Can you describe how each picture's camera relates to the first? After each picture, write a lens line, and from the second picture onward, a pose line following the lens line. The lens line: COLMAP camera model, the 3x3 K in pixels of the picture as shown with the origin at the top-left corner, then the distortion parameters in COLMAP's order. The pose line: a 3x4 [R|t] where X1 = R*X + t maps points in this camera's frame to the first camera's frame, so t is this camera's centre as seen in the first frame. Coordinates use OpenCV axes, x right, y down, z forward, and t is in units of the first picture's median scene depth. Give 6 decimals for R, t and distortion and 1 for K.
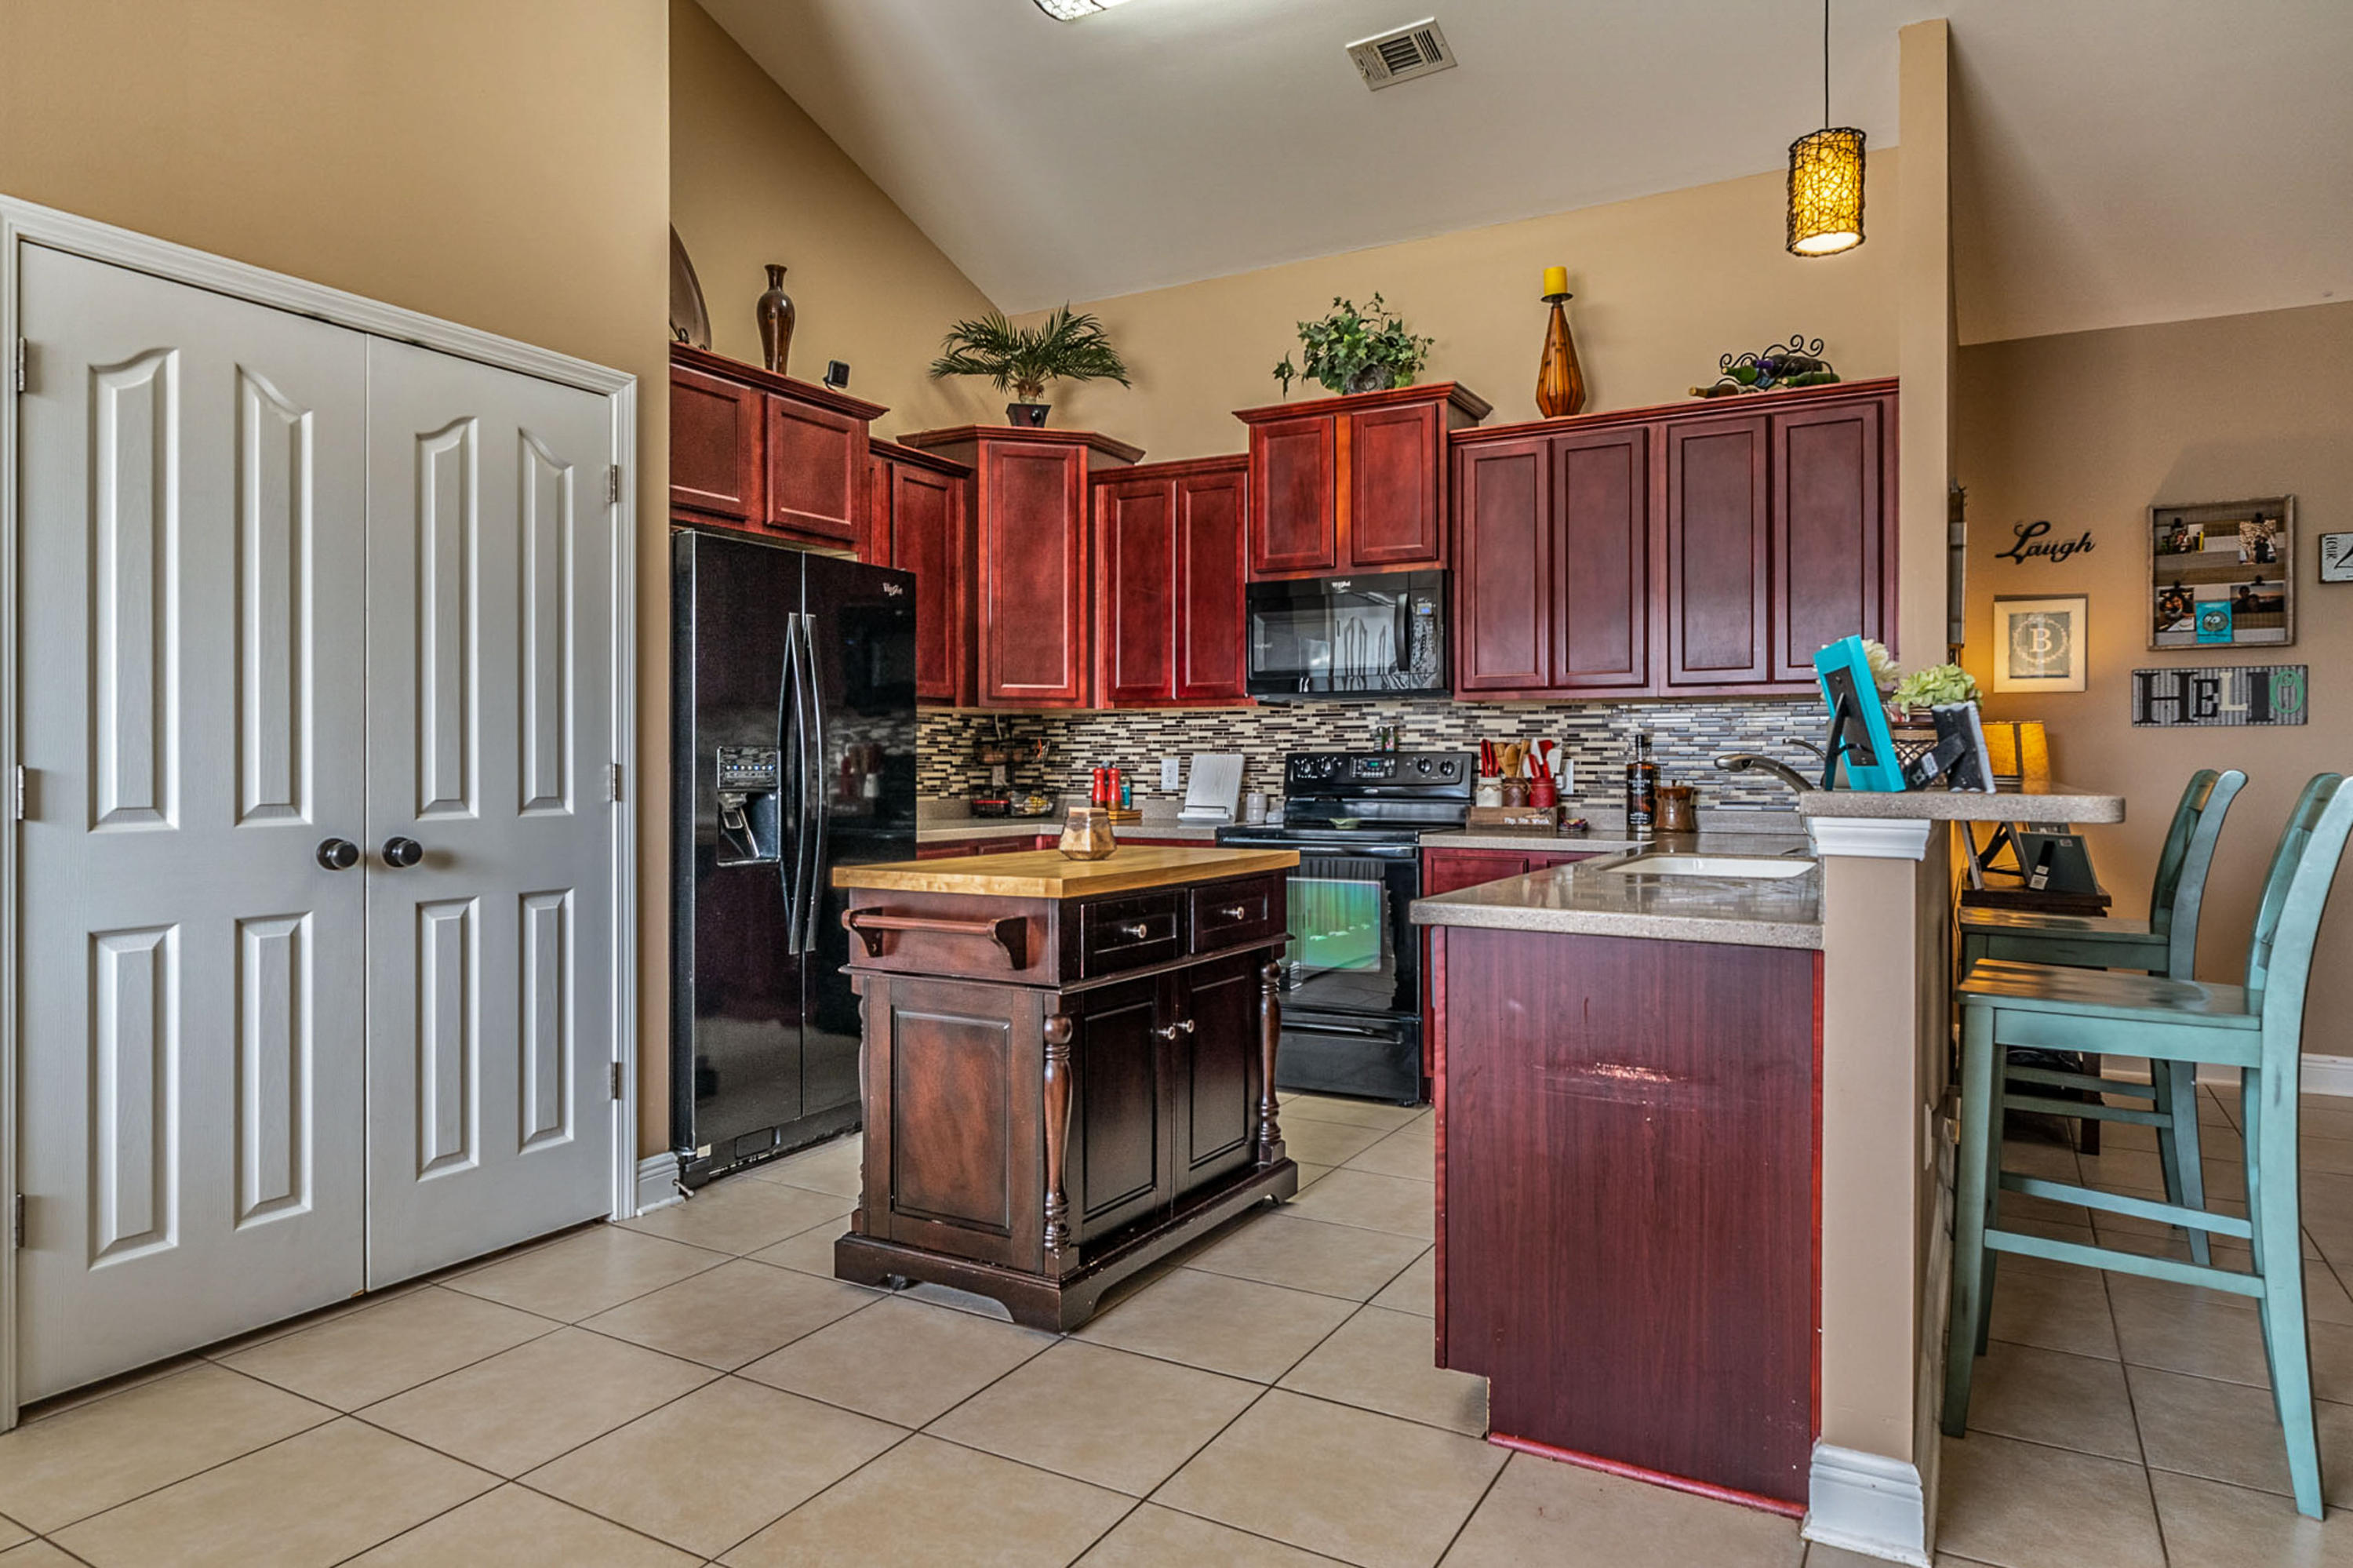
lens RADIAL K [[1402.1, 0, 1183.7], [0, 1402.1, 765.2], [0, 0, 1]] dist [-0.008432, -0.000353]
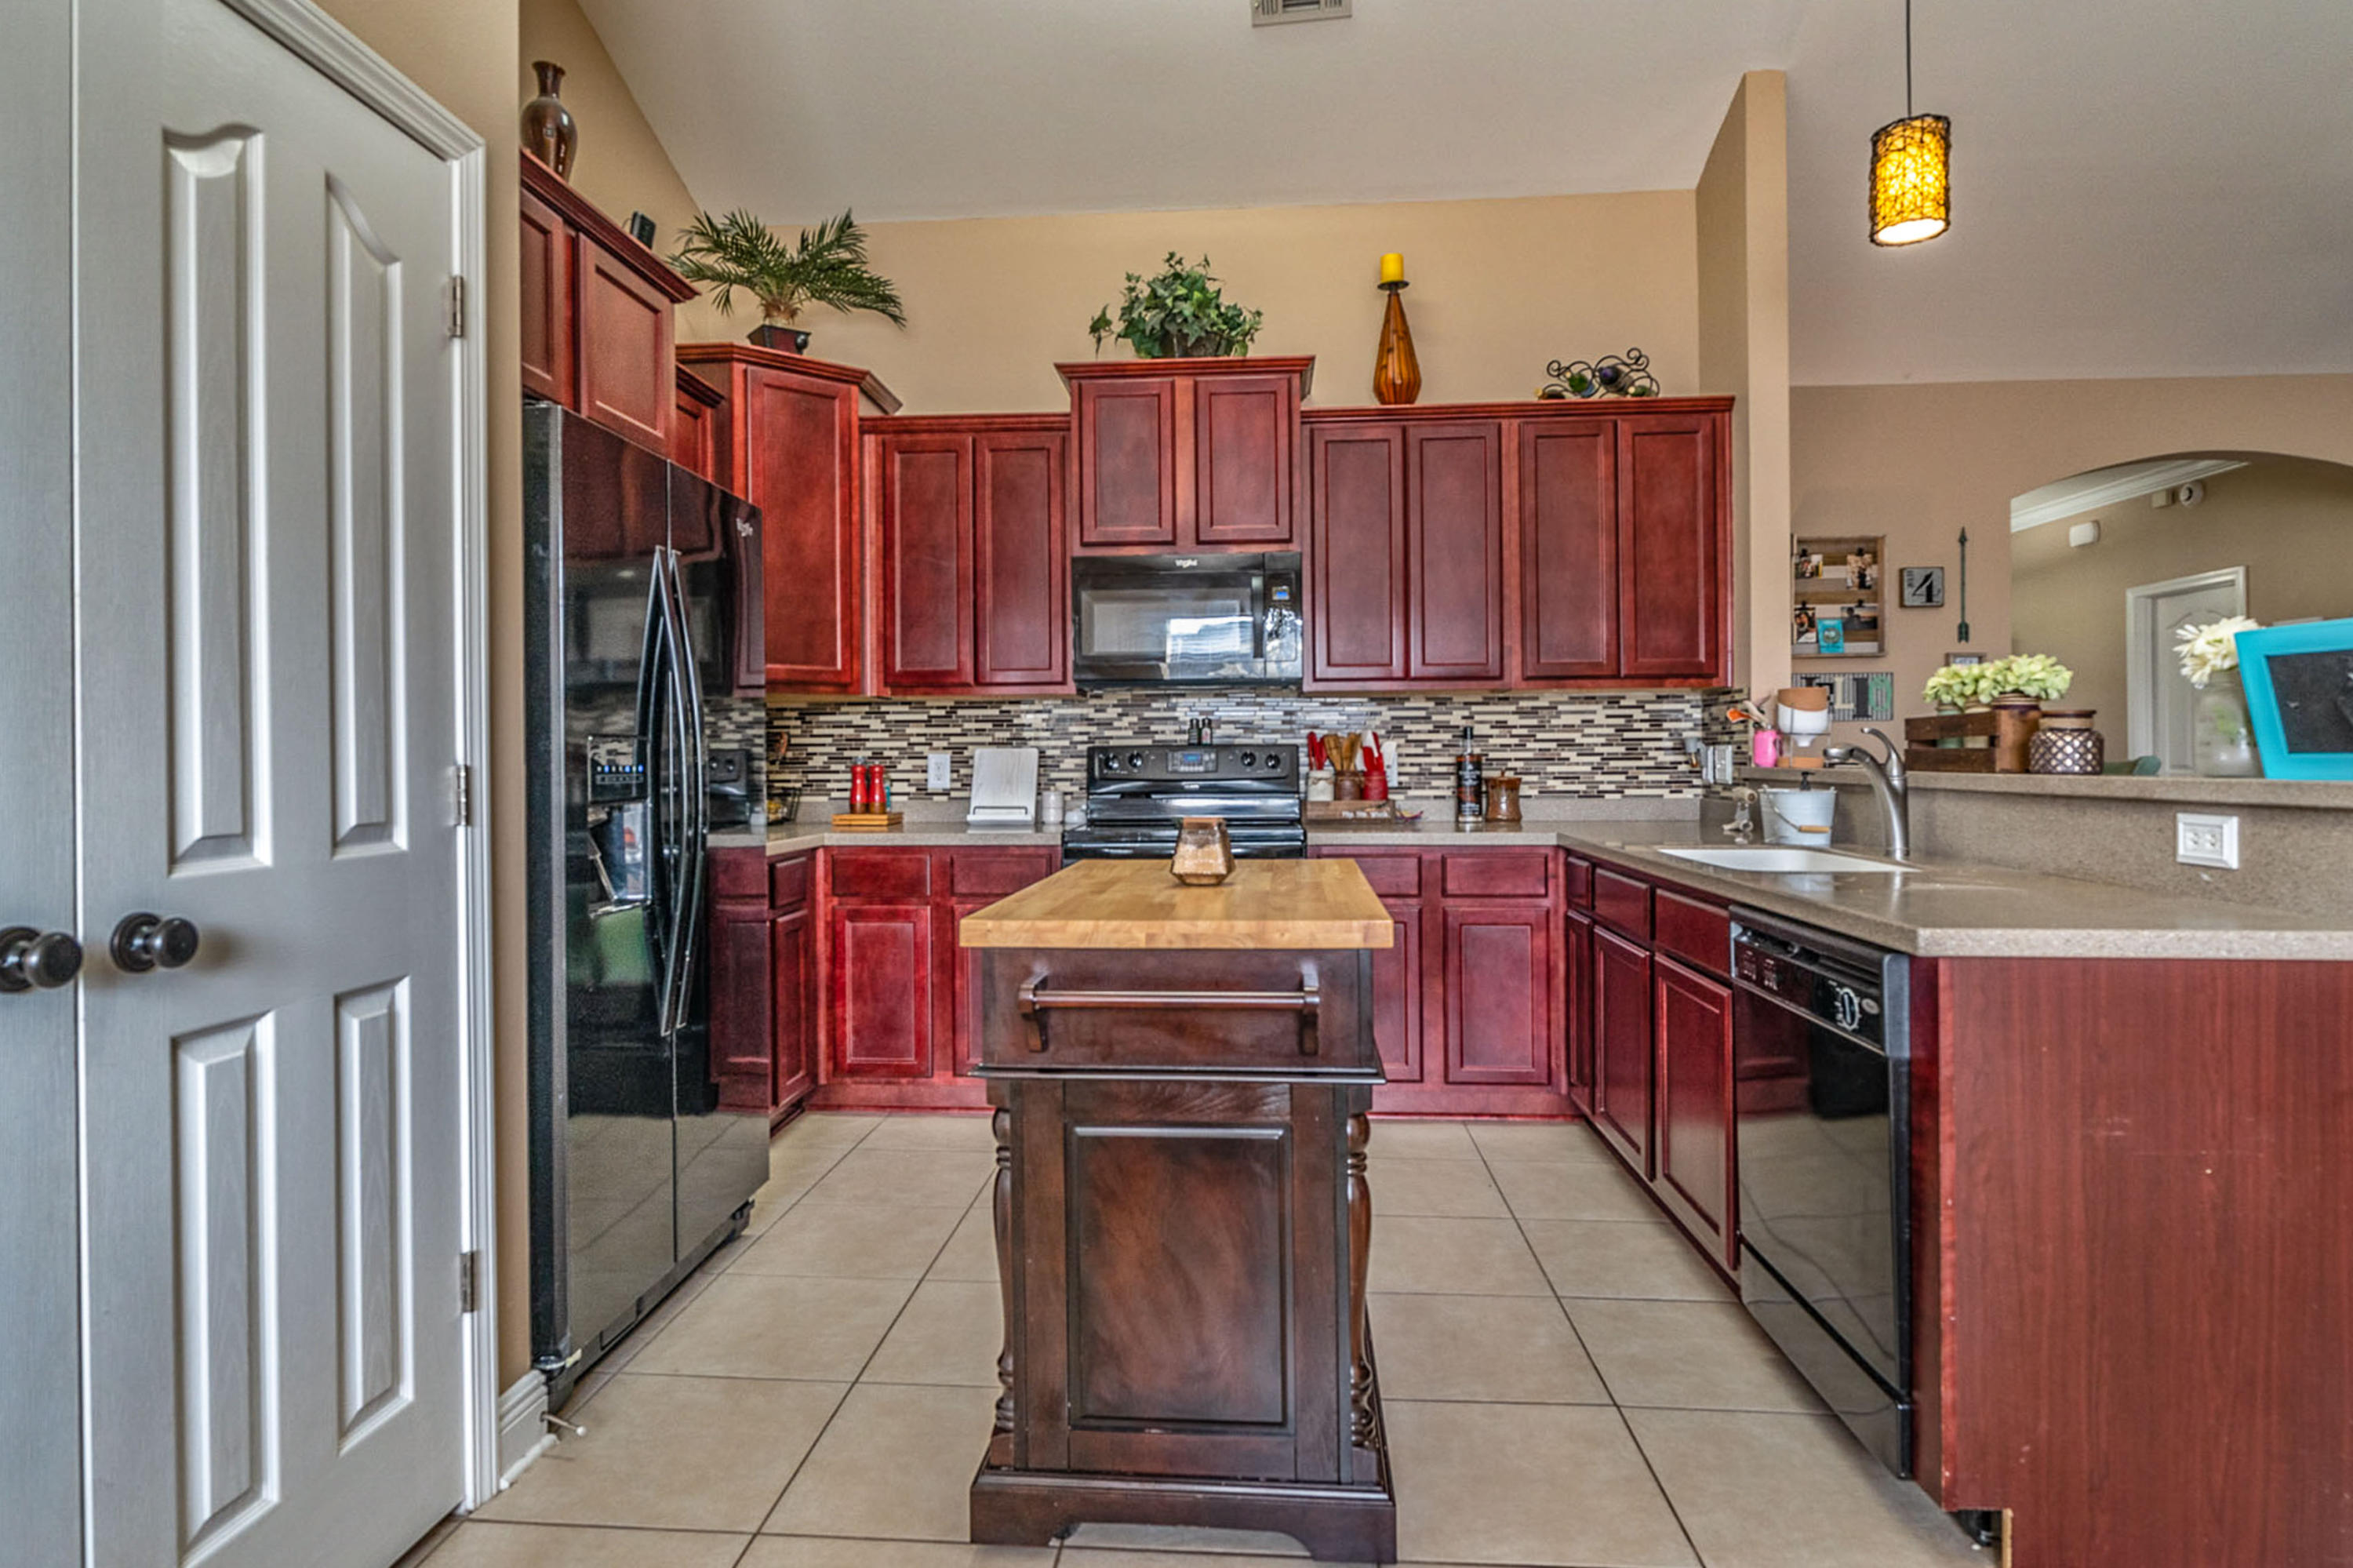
lens RADIAL K [[1255.5, 0, 1165.7], [0, 1255.5, 759.3], [0, 0, 1]] dist [-0.007329, 0.000520]
pose [[0.905293, -0.007468, 0.424723, -0.258979], [0.007525, 0.999970, 0.001544, -0.001424], [-0.424722, 0.001798, 0.905322, 0.268293]]
